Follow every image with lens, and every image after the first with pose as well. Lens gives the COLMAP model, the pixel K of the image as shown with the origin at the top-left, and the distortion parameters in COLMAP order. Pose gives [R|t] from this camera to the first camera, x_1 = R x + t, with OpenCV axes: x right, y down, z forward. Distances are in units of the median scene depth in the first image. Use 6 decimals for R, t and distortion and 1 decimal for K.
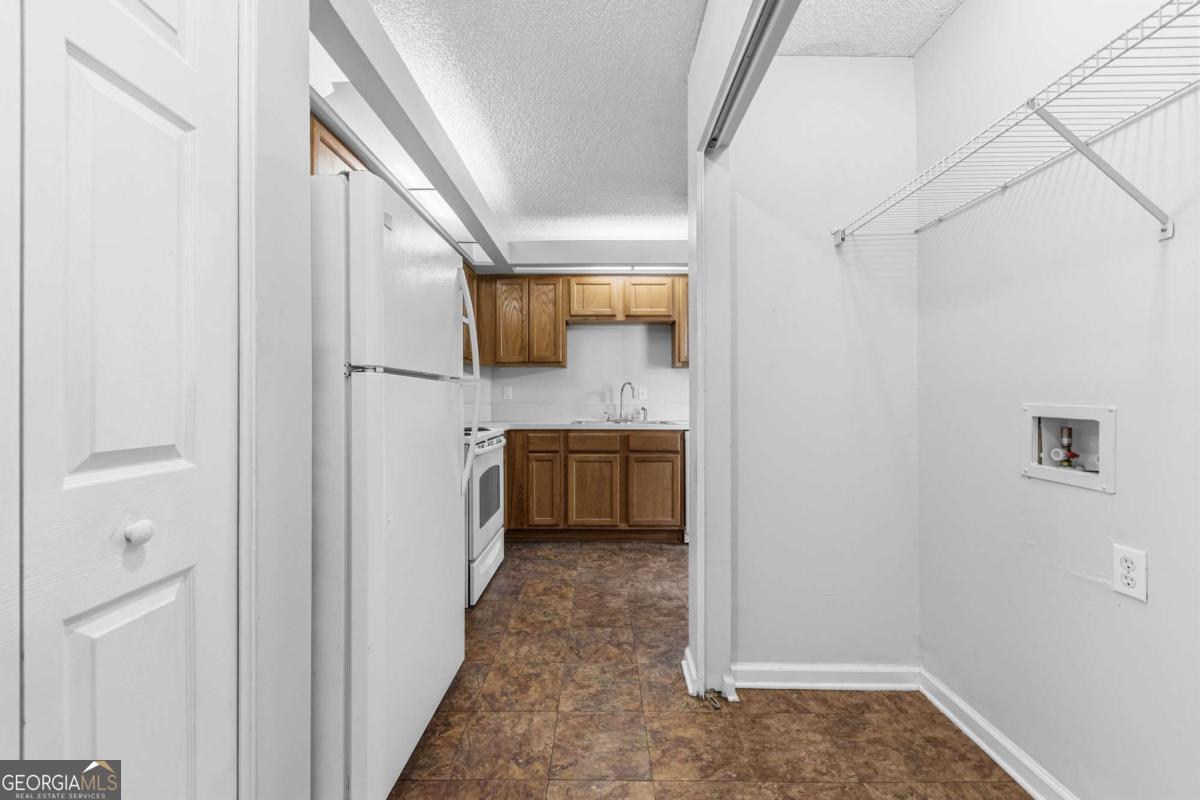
lens RADIAL K [[469.9, 0, 598.7], [0, 469.9, 401.0], [0, 0, 1]] dist [0.001223, -0.000030]
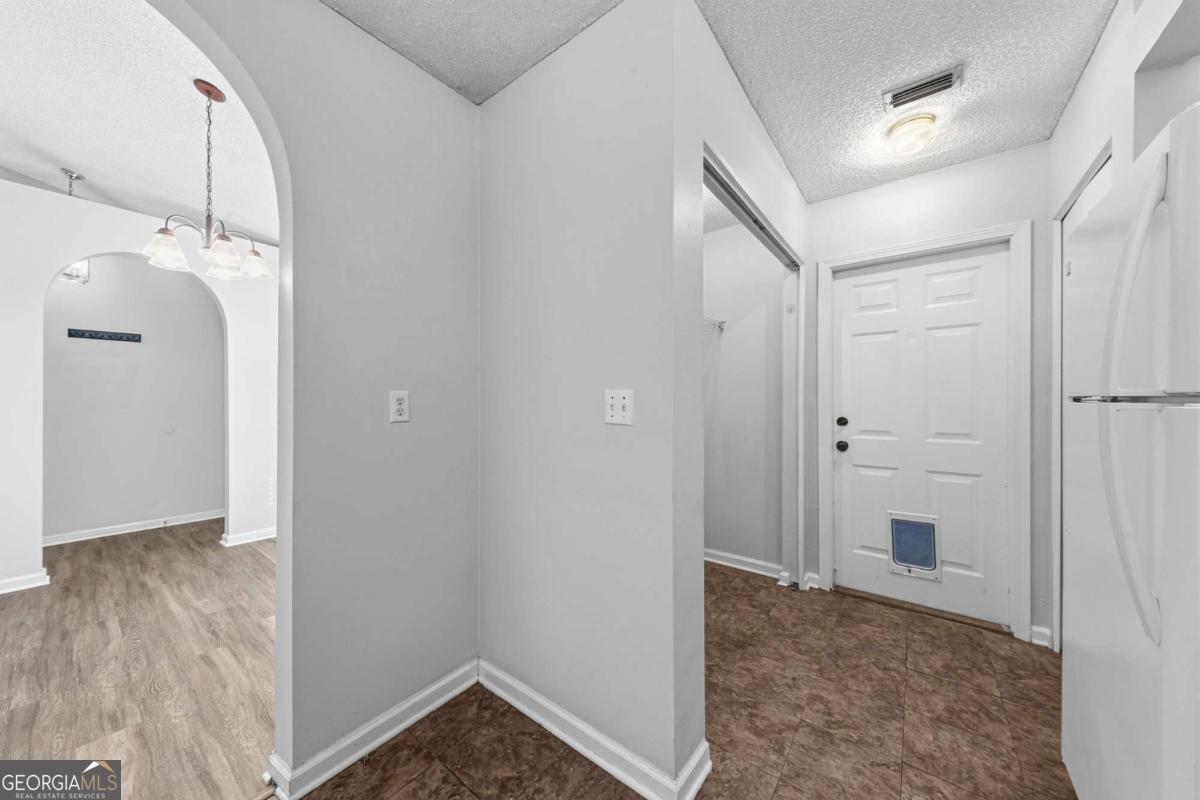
lens RADIAL K [[414.8, 0, 597.2], [0, 414.8, 404.4], [0, 0, 1]] dist [0.007412, -0.001811]
pose [[-0.794413, 0.000285, 0.607377, -0.050662], [0.003686, 0.999984, 0.004352, -0.021100], [-0.607366, 0.005696, -0.794402, 0.844515]]
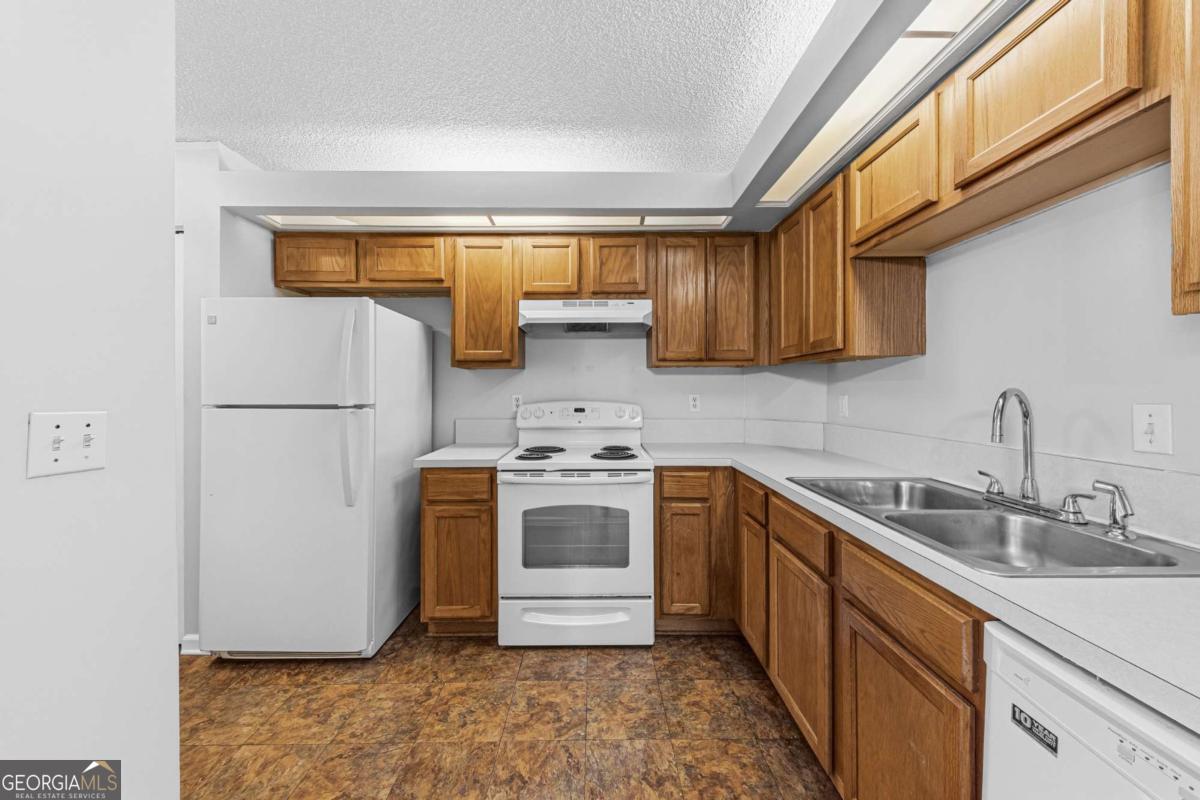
lens RADIAL K [[414.8, 0, 597.5], [0, 414.8, 391.3], [0, 0, 1]] dist [0.007412, -0.001811]
pose [[0.012766, 0.002224, -0.999916, 0.376030], [0.001147, 0.999997, 0.002239, -0.043706], [0.999918, -0.001175, 0.012764, 0.810588]]
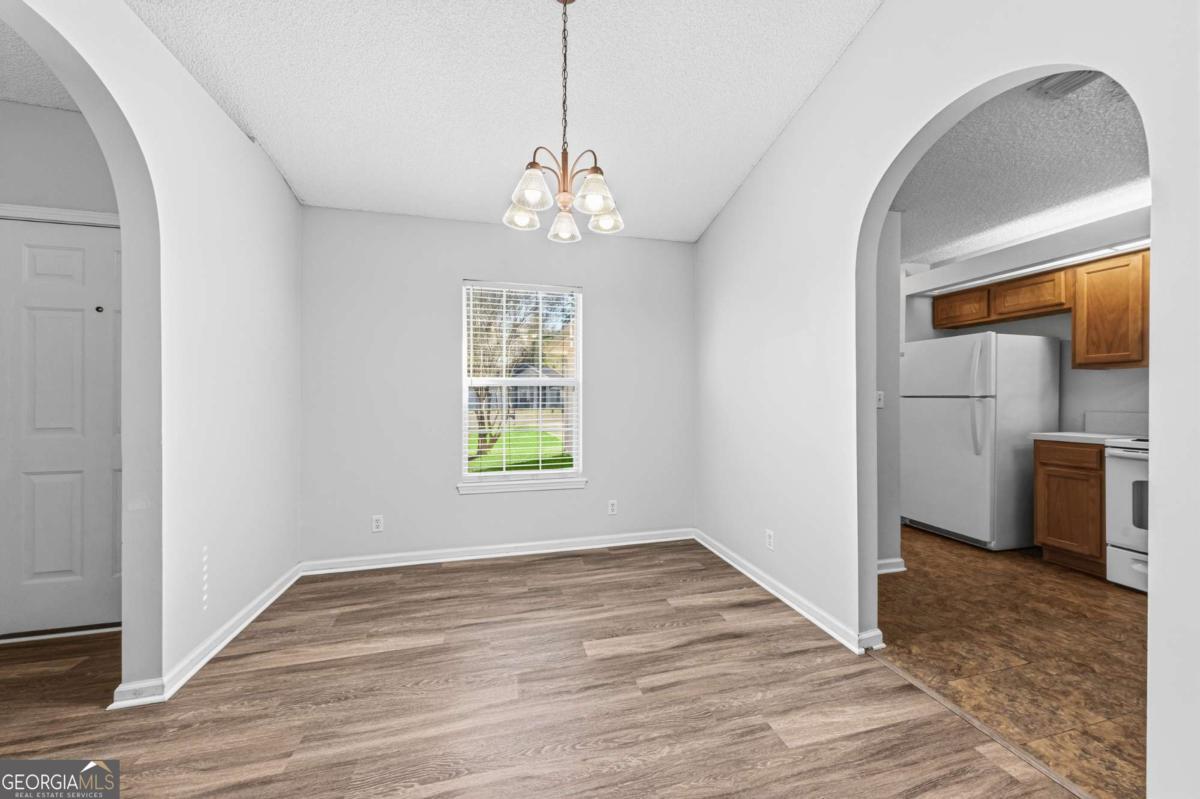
lens RADIAL K [[414.8, 0, 602.2], [0, 414.8, 397.5], [0, 0, 1]] dist [0.007412, -0.001811]
pose [[-0.967241, 0.001838, -0.253855, 0.862817], [0.001411, 0.999997, 0.001864, -0.025615], [0.253857, 0.001444, -0.967241, 1.170139]]
